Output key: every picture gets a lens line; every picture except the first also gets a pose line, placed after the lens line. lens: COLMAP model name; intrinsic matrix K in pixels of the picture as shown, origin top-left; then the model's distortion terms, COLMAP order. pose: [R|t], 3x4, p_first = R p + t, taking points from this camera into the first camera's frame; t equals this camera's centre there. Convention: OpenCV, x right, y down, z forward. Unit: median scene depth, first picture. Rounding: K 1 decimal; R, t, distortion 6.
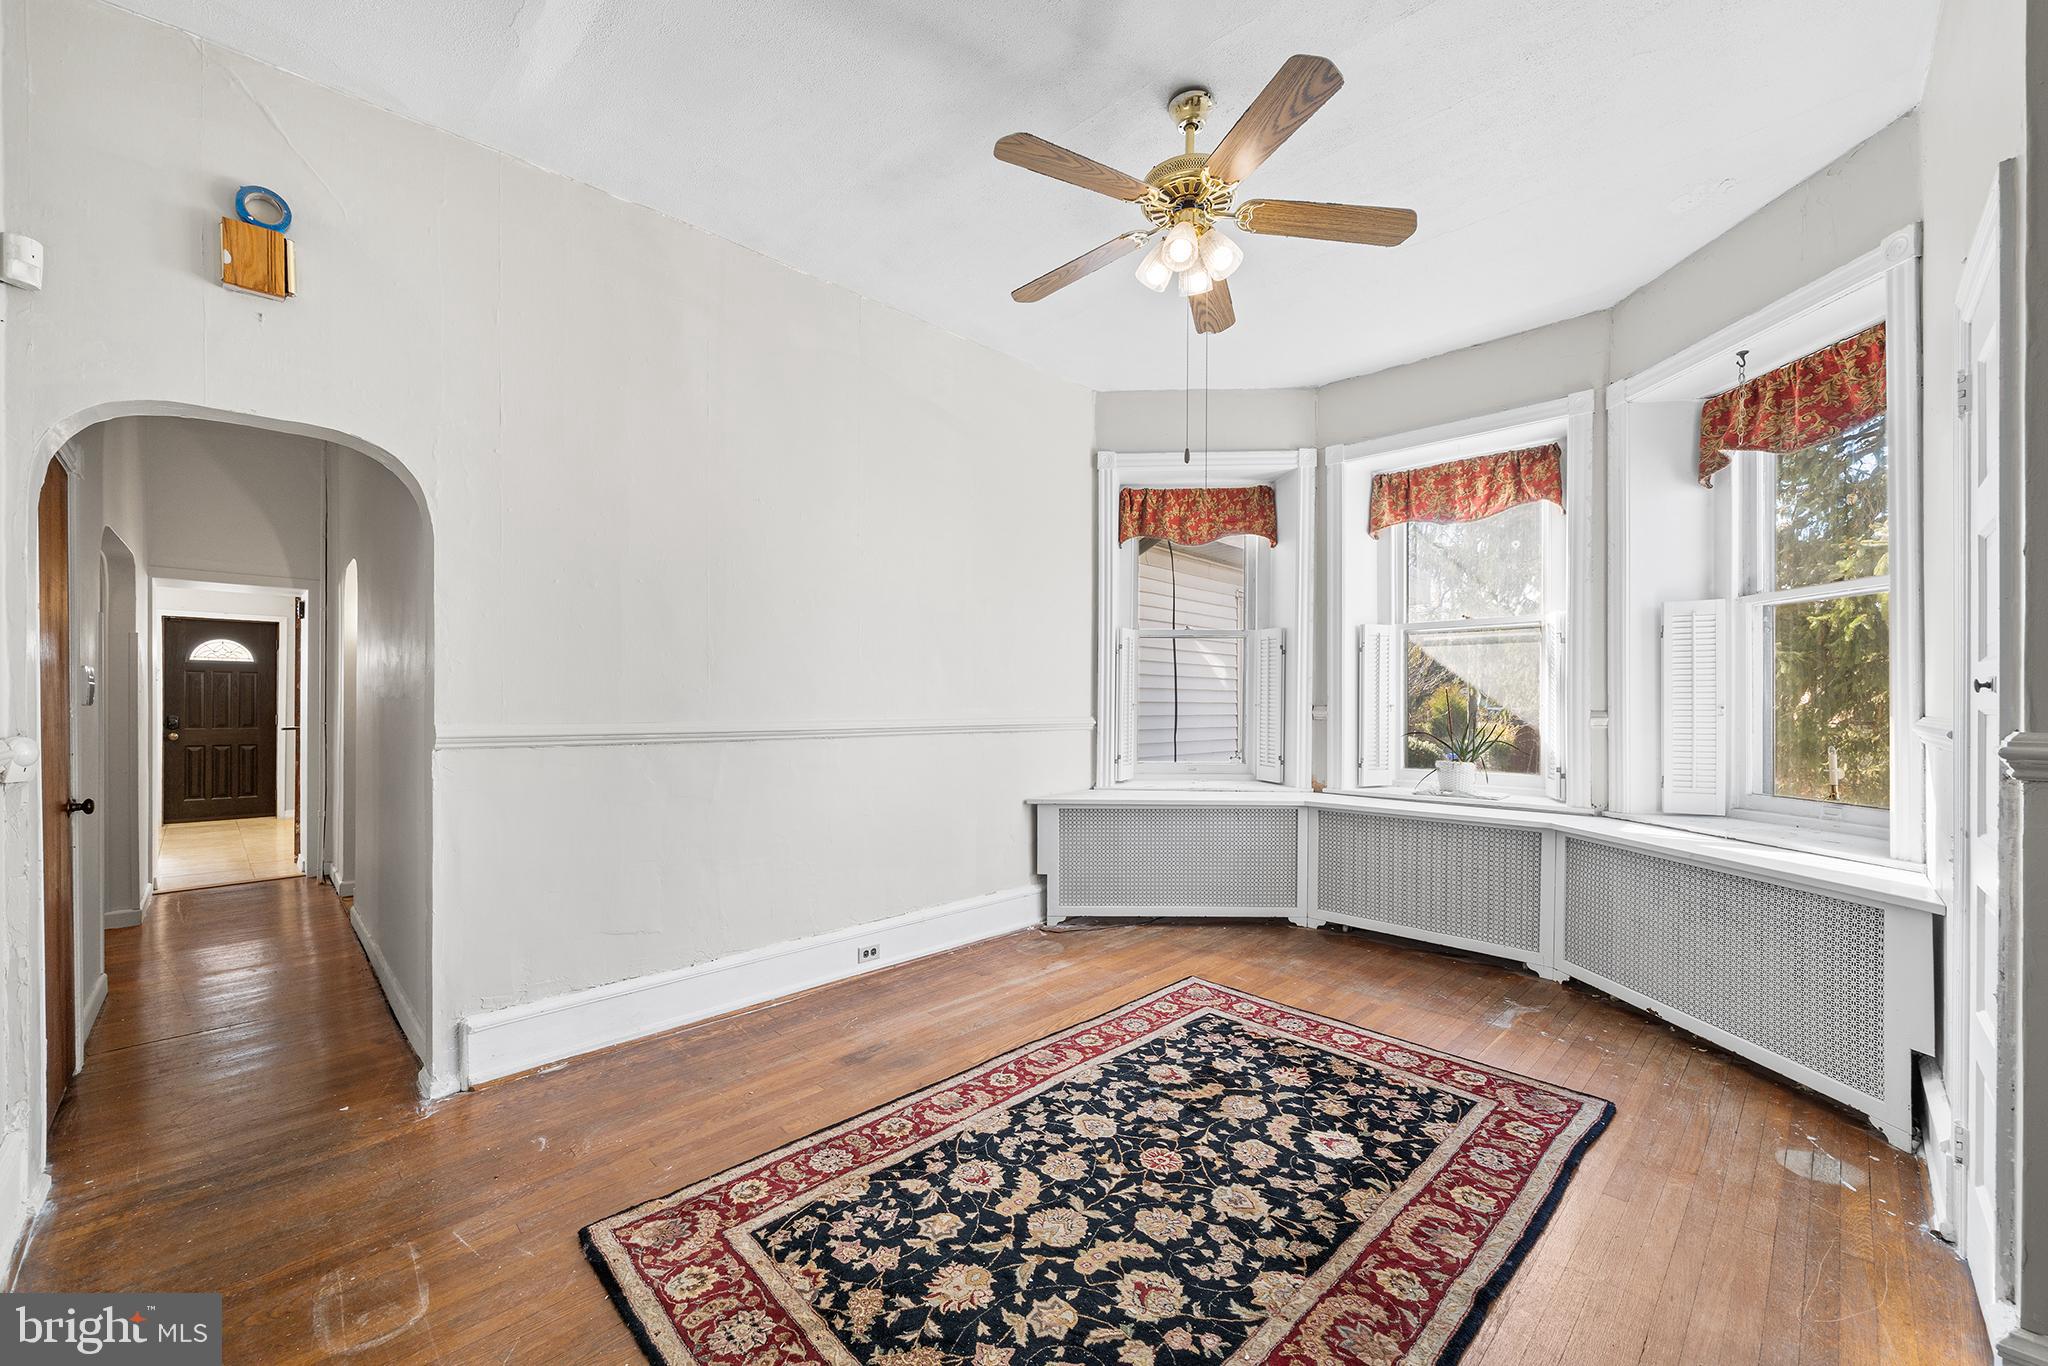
lens RADIAL K [[806.2, 0, 1022.3], [0, 806.2, 689.7], [0, 0, 1]] dist [-0.002018, -0.000279]
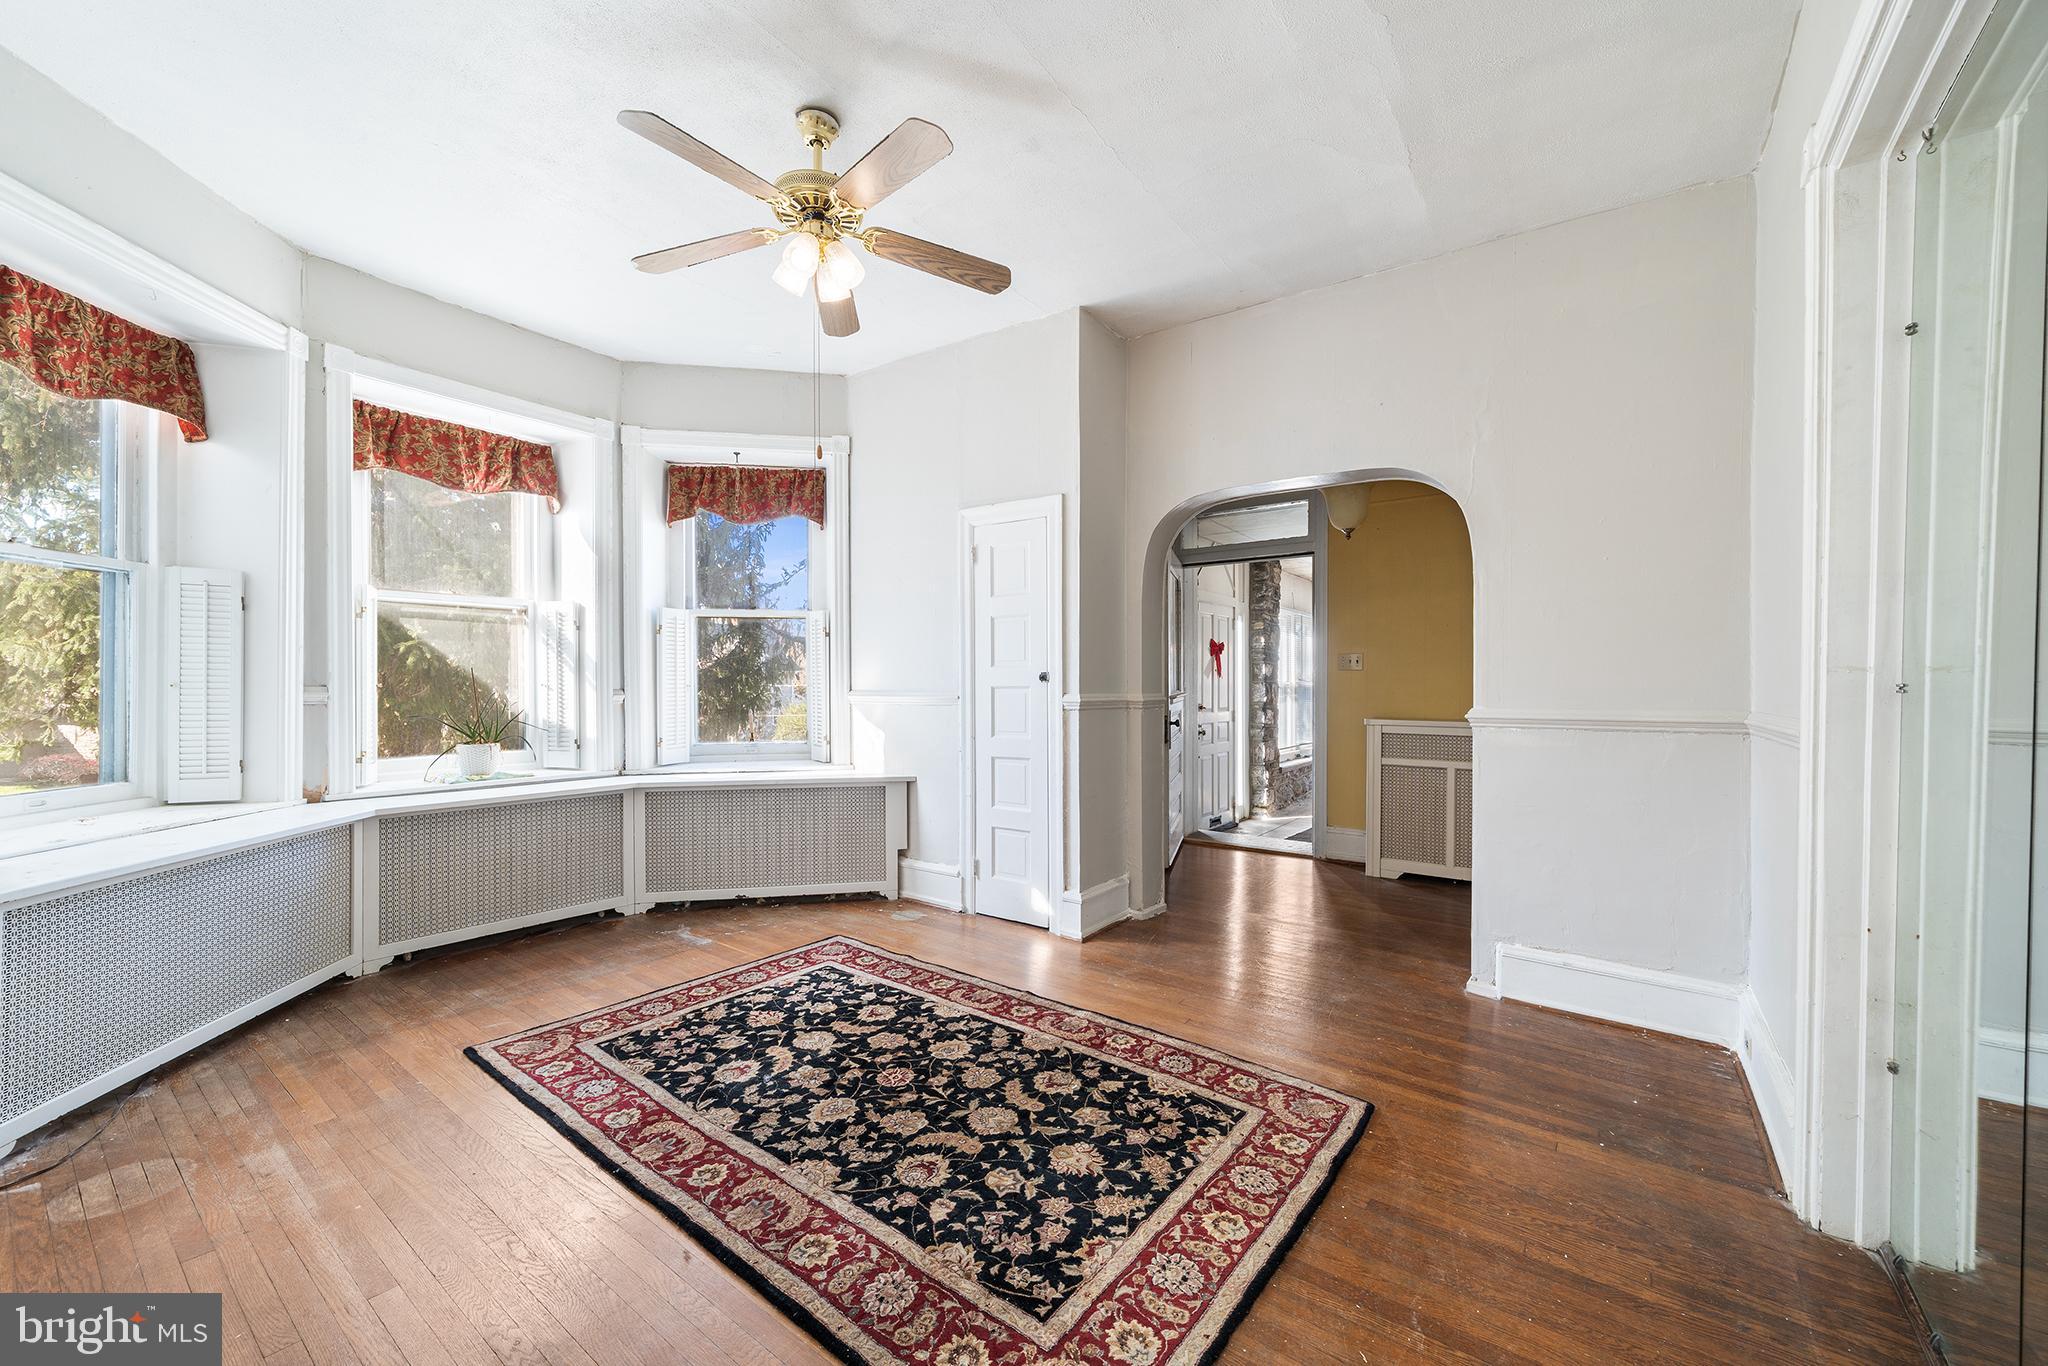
lens RADIAL K [[806.2, 0, 1022.3], [0, 806.2, 689.7], [0, 0, 1]] dist [-0.002018, -0.000279]
pose [[-0.159300, -0.008145, 0.987197, -0.881153], [-0.017638, 0.999830, 0.005403, 0.013258], [-0.987073, -0.016551, -0.159416, 0.892788]]
